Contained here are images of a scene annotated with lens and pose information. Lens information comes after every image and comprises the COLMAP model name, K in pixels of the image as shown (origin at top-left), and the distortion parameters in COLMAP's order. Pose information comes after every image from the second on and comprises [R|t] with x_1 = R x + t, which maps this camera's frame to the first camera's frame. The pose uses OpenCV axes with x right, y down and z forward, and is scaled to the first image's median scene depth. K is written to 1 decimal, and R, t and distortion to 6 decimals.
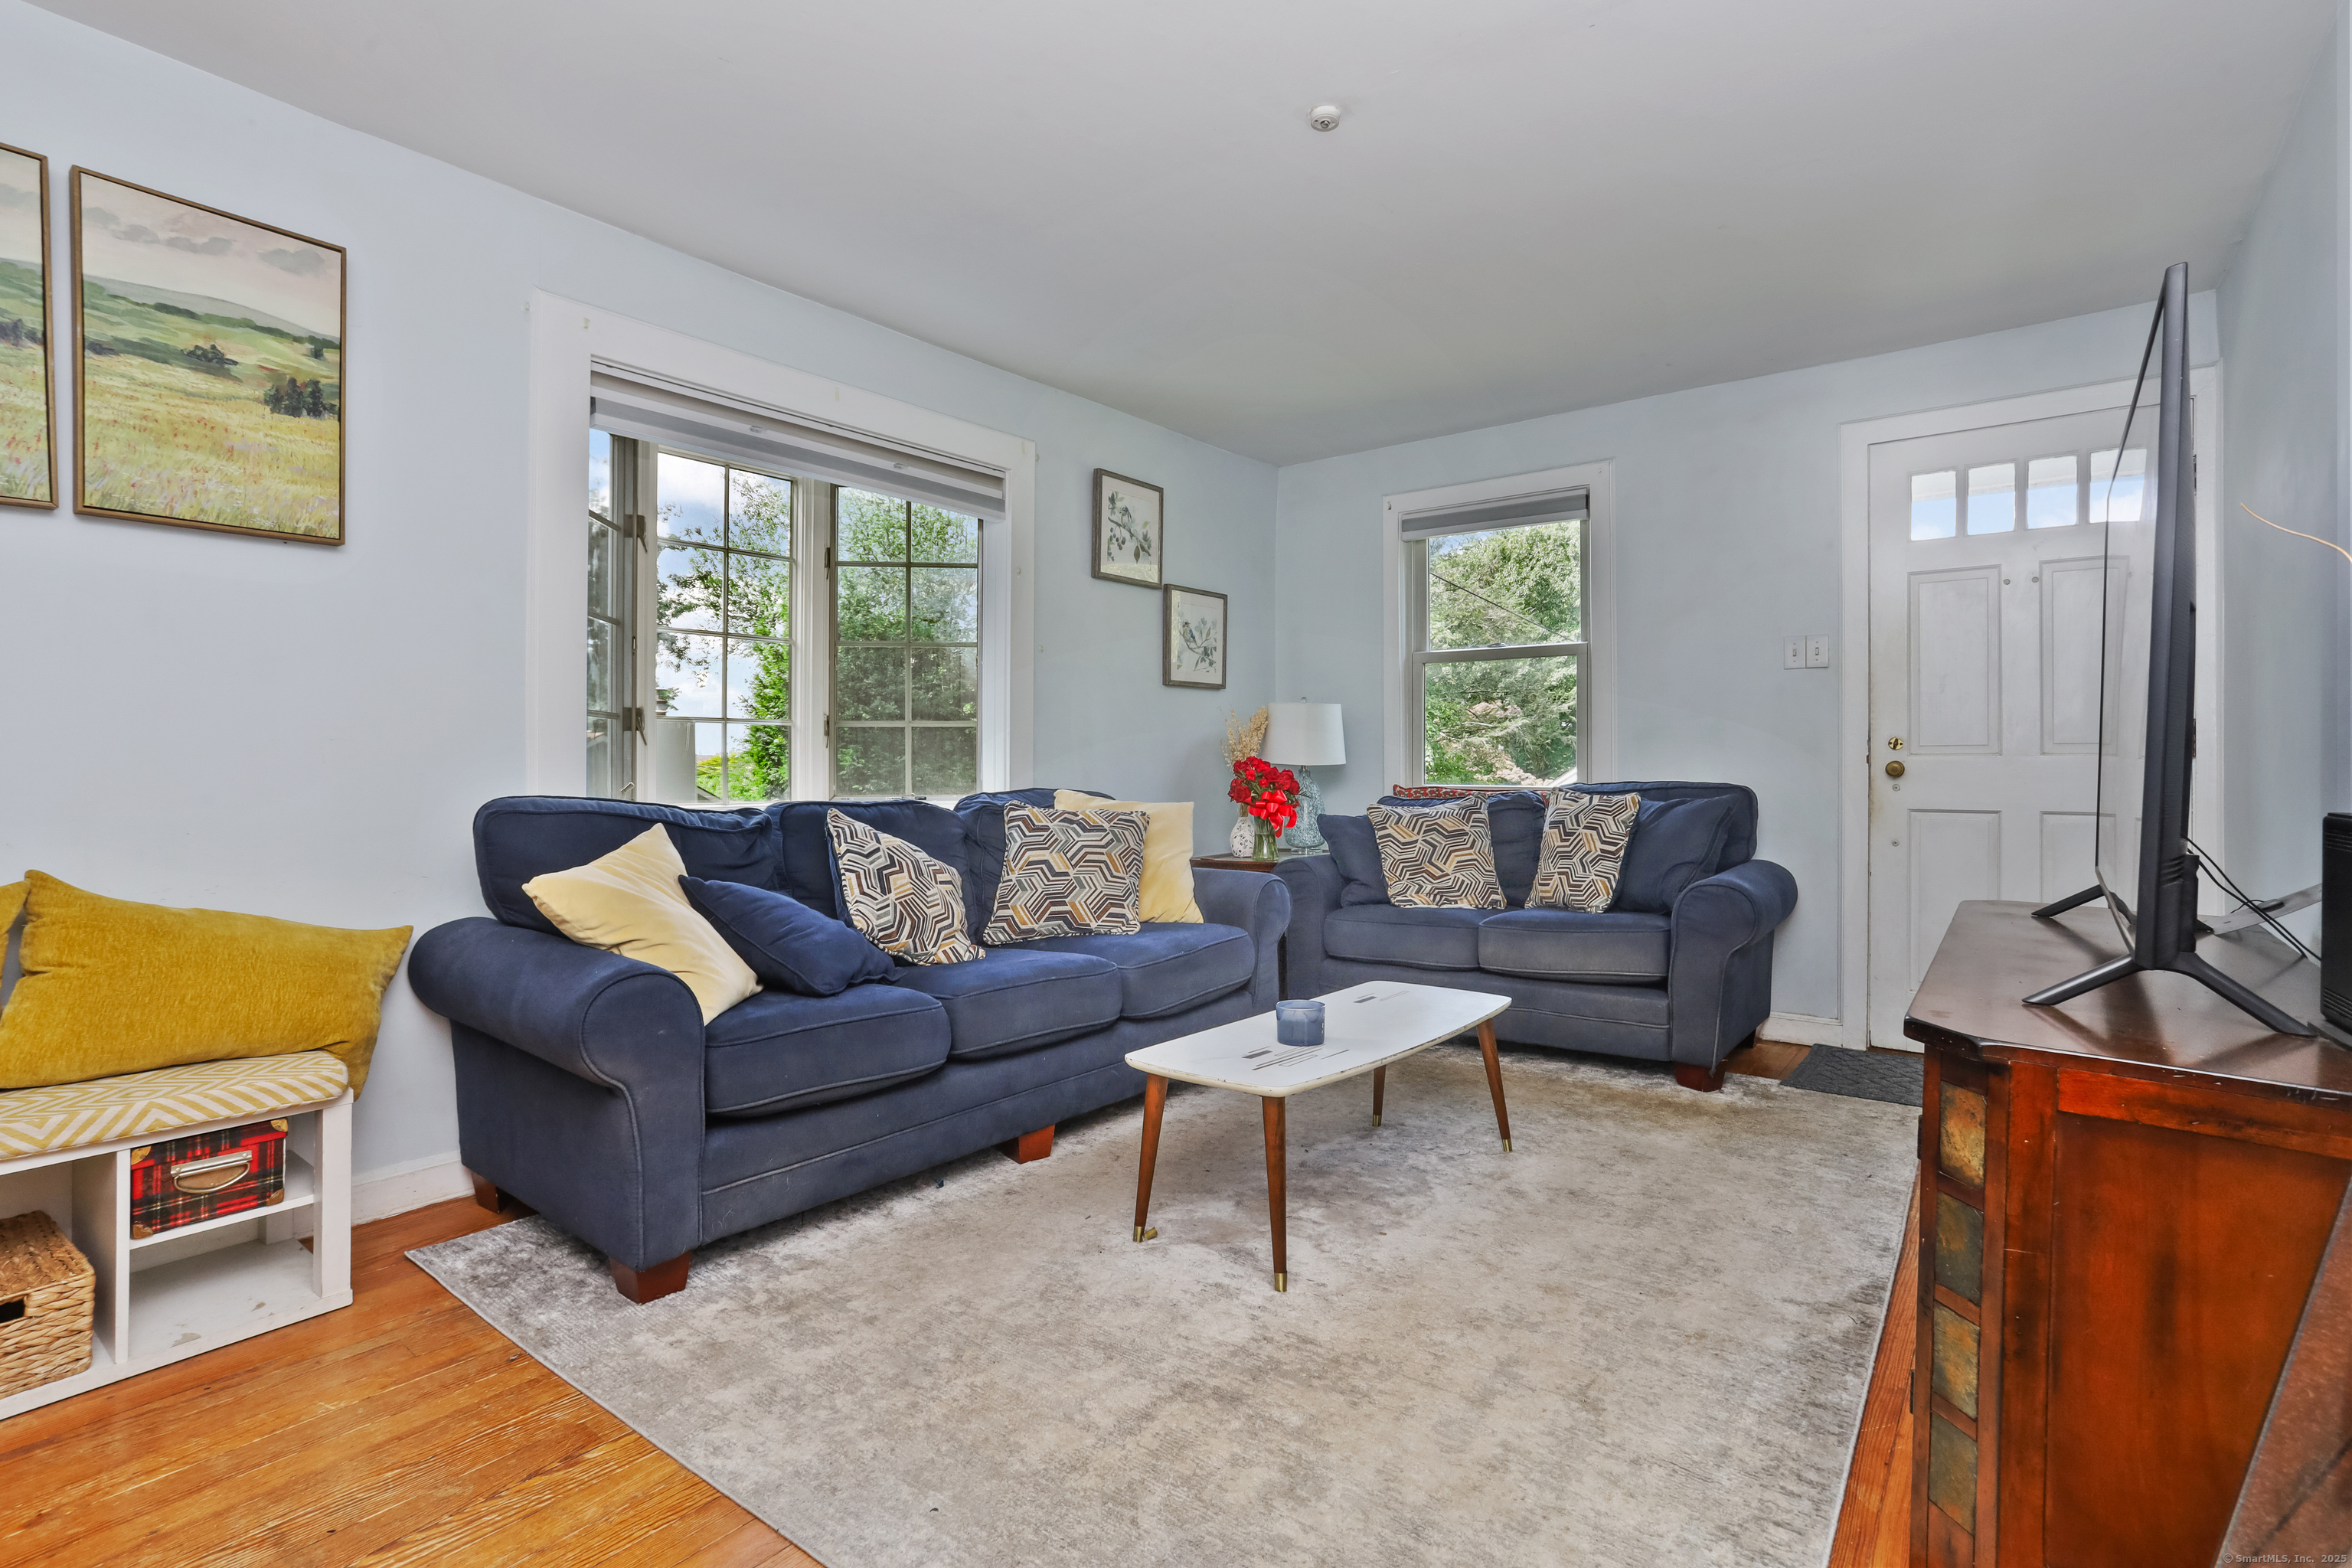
lens RADIAL K [[1134.4, 0, 1176.2], [0, 1134.4, 756.7], [0, 0, 1]] dist [0.000478, 0.000162]
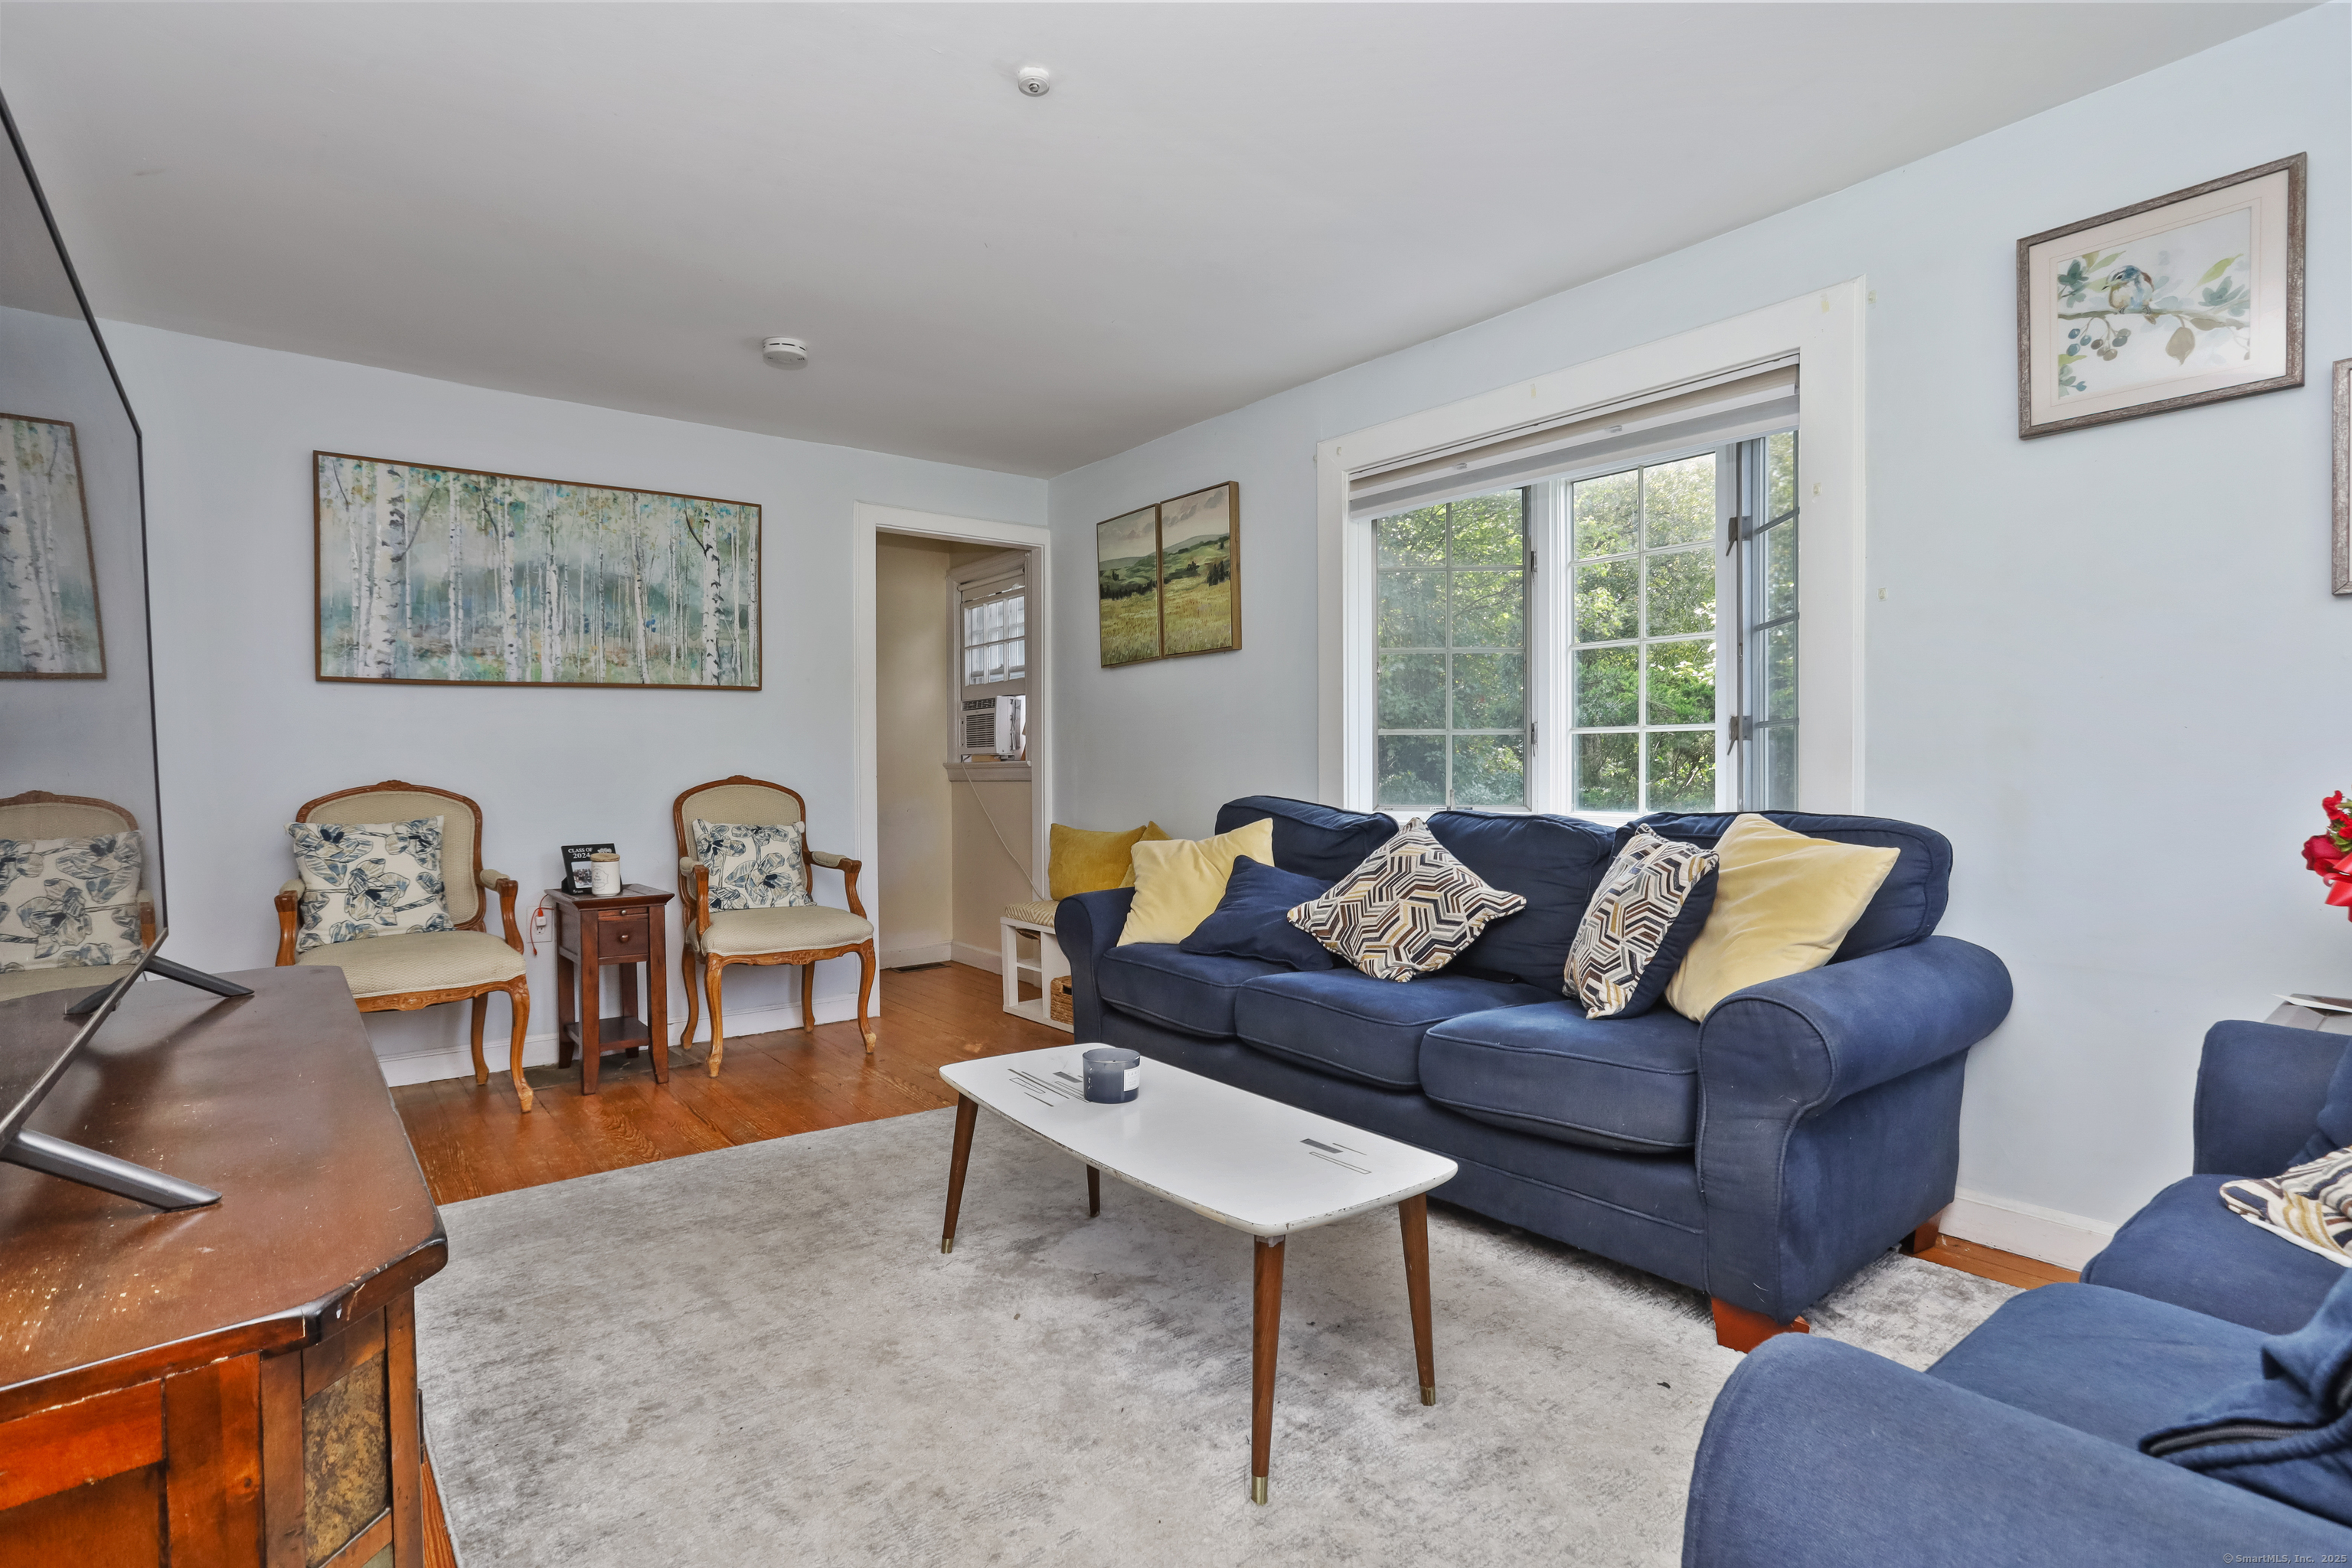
lens RADIAL K [[1091.8, 0, 1176.0], [0, 1091.8, 784.0], [0, 0, 1]] dist [-0.029803, 0.000018]
pose [[-0.206971, 0.012879, -0.978262, 0.958758], [0.007912, 0.999903, 0.011490, 0.002406], [0.978315, -0.005362, -0.207053, 1.283472]]
